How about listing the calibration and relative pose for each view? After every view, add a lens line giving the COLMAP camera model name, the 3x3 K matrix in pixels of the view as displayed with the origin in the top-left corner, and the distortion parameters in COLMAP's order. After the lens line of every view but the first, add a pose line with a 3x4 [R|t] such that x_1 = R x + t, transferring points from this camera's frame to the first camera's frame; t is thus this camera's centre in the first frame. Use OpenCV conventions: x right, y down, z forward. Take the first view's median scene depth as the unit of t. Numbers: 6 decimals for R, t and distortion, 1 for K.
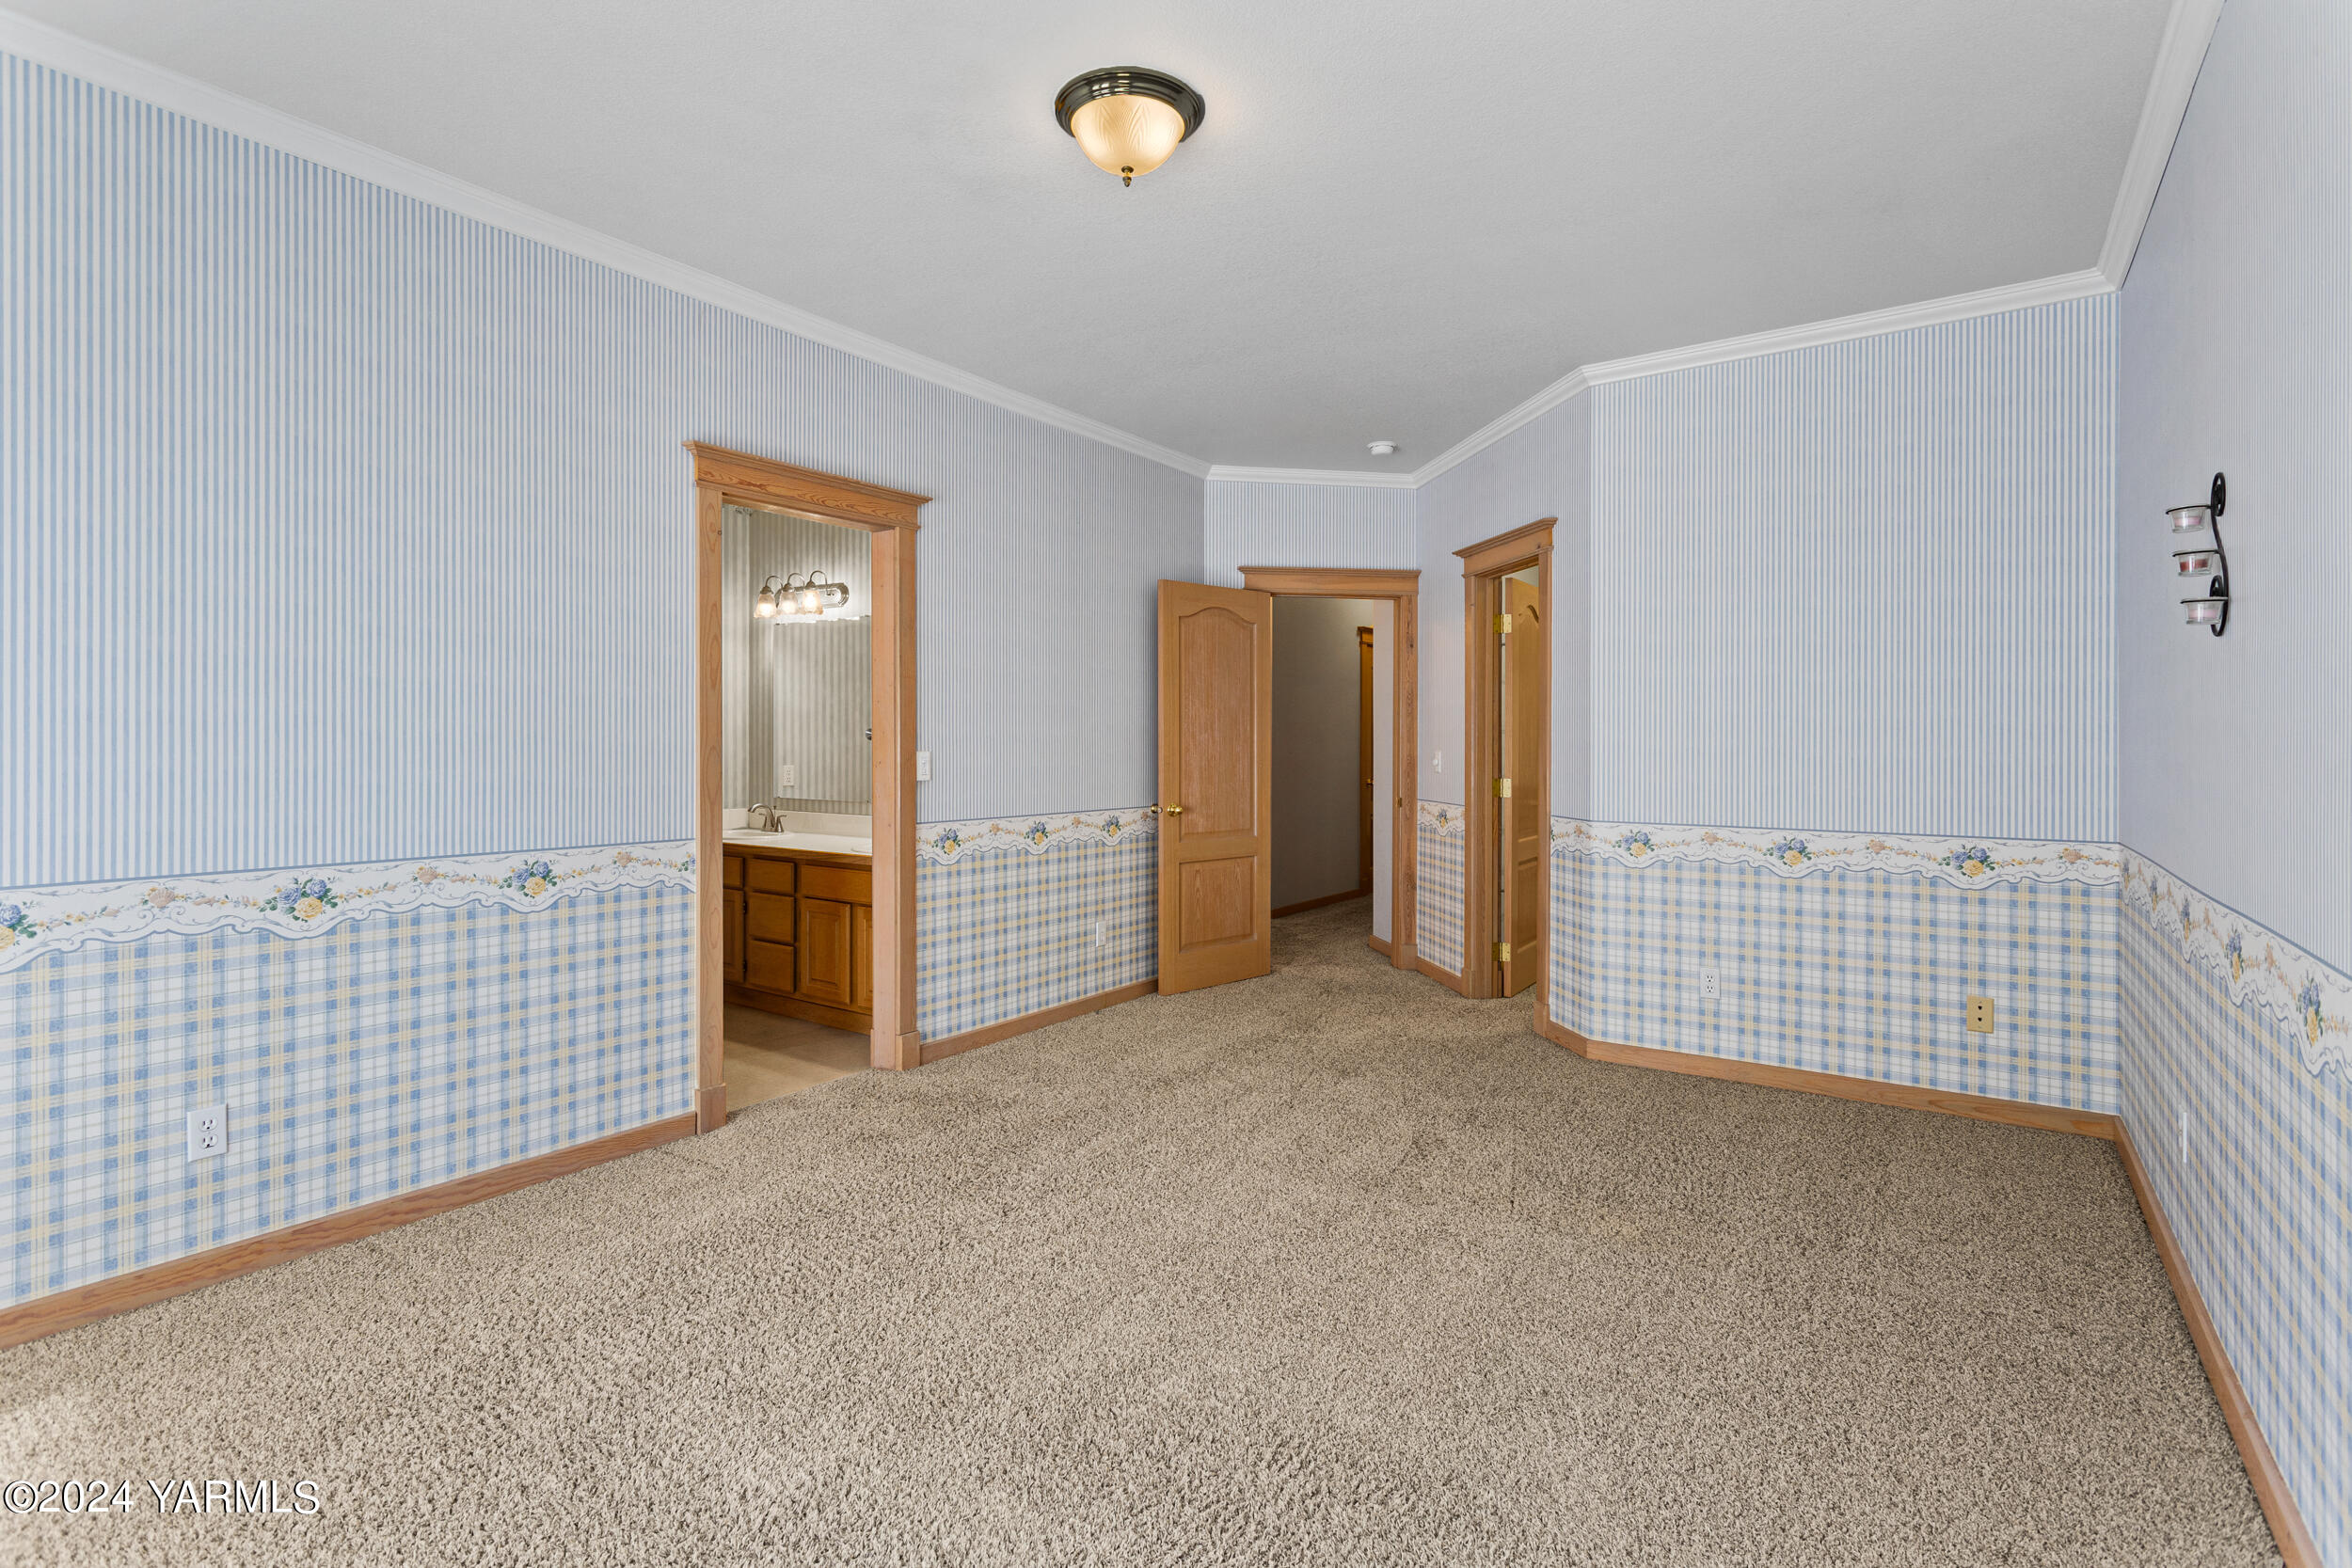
lens RADIAL K [[1120.7, 0, 1176.3], [0, 1120.7, 749.7], [0, 0, 1]] dist [-0.000552, 0.001531]
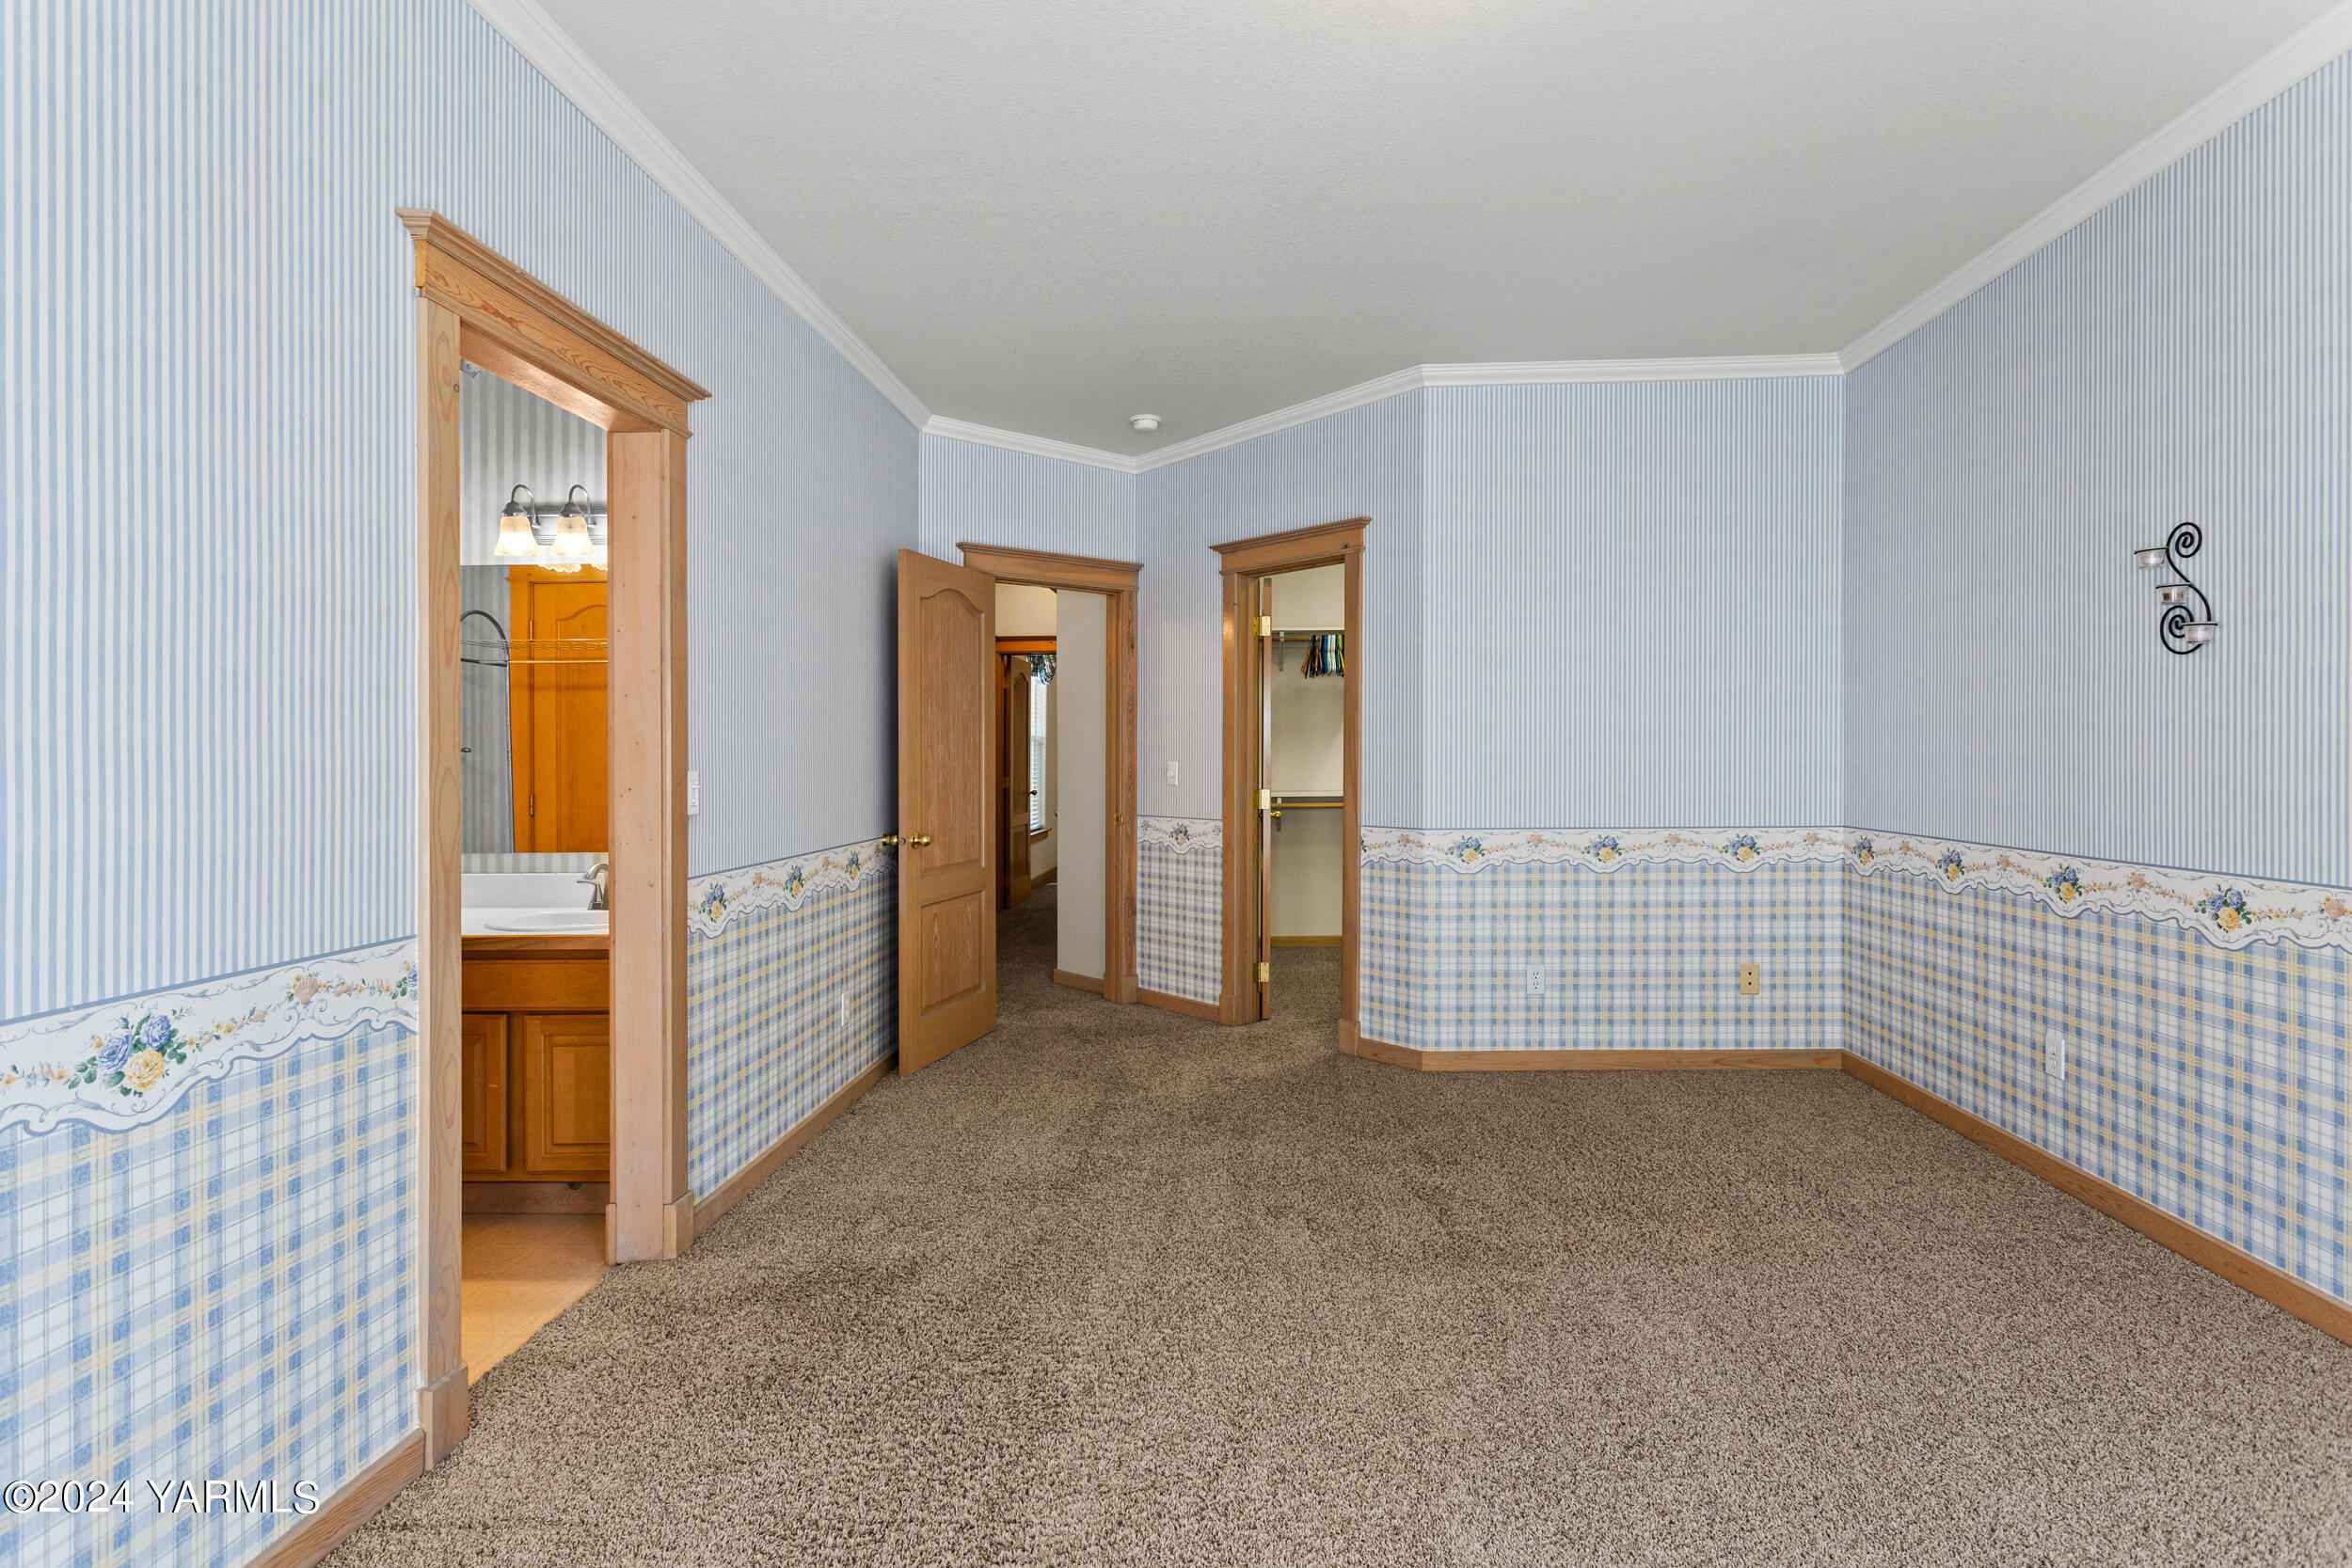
lens RADIAL K [[1141.1, 0, 1178.3], [0, 1141.1, 761.9], [0, 0, 1]] dist [-0.001861, 0.004797]
pose [[0.840423, -0.014470, 0.541738, -0.367342], [0.015674, 0.999874, 0.002392, -0.001343], [-0.541704, 0.006481, 0.840544, 0.285206]]
